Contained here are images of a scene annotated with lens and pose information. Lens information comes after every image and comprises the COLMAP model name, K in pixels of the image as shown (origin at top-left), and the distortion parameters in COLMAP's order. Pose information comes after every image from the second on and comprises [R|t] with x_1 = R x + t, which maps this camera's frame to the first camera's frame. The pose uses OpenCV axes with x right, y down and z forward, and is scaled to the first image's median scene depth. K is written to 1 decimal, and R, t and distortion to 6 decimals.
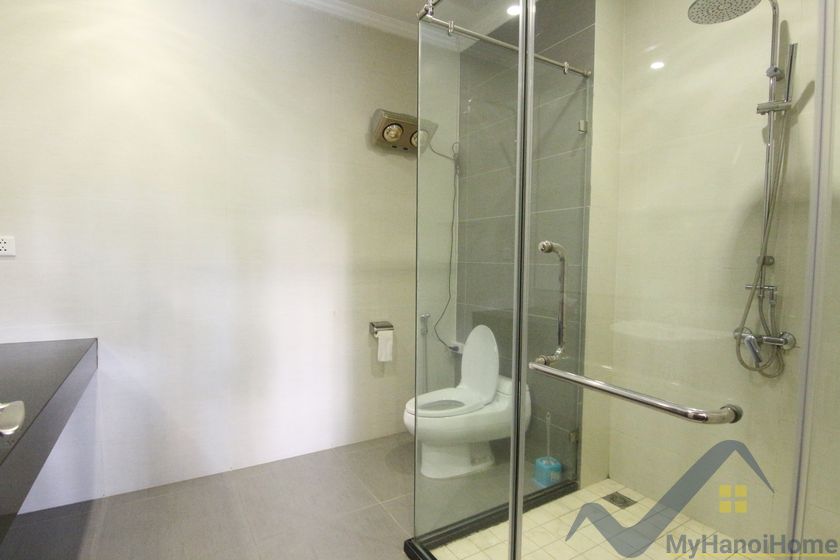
lens RADIAL K [[428.2, 0, 420.4], [0, 428.2, 281.9], [0, 0, 1]] dist [-0.017306, -0.000886]
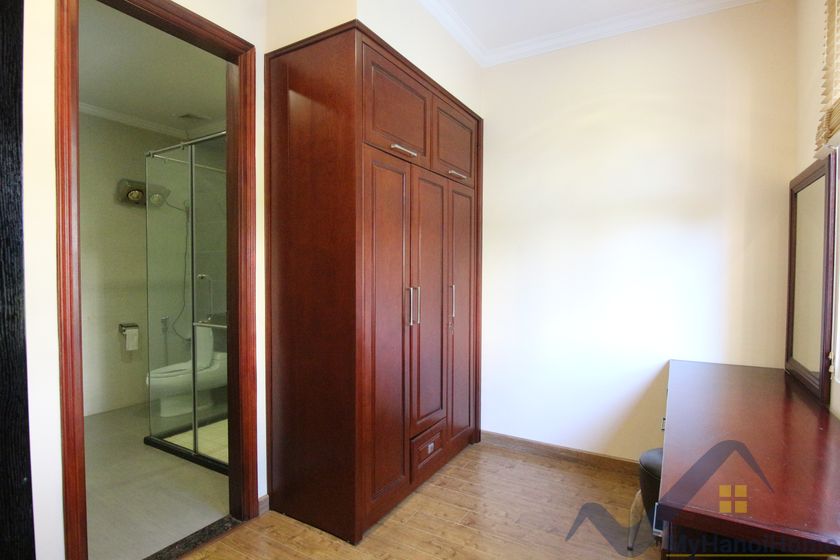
lens RADIAL K [[428.2, 0, 420.3], [0, 428.2, 281.6], [0, 0, 1]] dist [-0.017306, -0.000886]
pose [[0.879239, -0.019301, 0.475990, 0.094665], [0.033237, 0.999229, -0.020877, 0.016668], [-0.475221, 0.034176, 0.879203, -0.725334]]
